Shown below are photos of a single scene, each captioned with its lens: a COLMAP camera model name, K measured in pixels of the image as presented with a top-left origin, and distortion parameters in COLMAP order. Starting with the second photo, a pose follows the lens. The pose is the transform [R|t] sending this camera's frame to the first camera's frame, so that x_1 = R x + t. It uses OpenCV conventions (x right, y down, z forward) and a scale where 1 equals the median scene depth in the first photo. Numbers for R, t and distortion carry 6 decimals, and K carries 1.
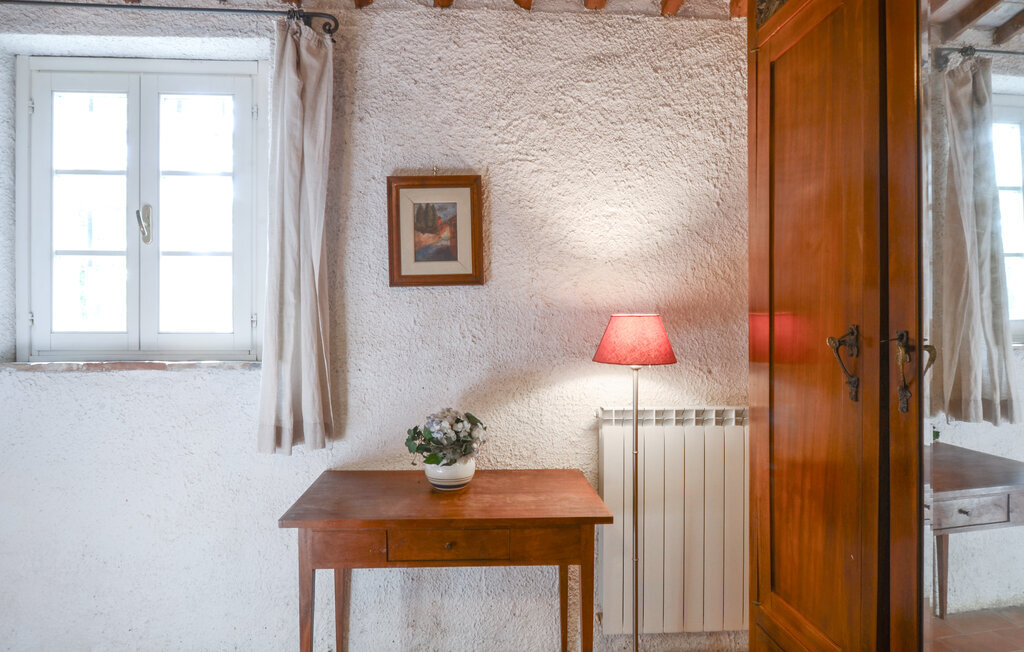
lens RADIAL K [[592.8, 0, 507.0], [0, 592.8, 329.6], [0, 0, 1]] dist [-0.023447, 0.004046]
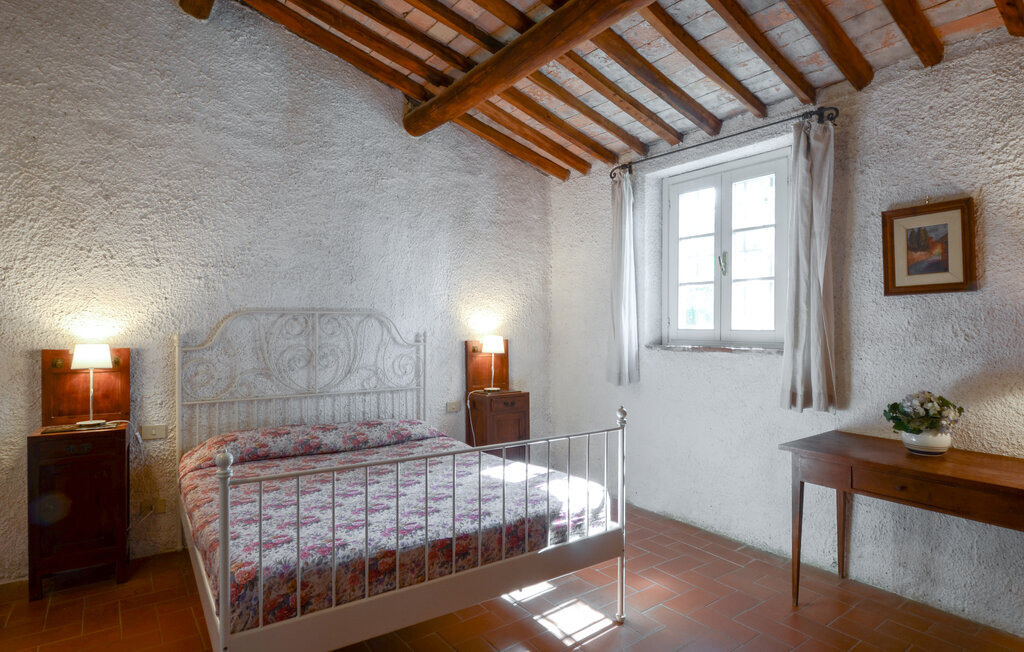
lens RADIAL K [[587.0, 0, 512.0], [0, 587.0, 326.0], [0, 0, 1]] dist [-0.001611, -0.000586]
pose [[0.545179, 0.001160, -0.838319, 0.435963], [-0.011974, 0.999908, -0.006404, 0.011569], [0.838234, 0.013529, 0.545143, -0.388335]]
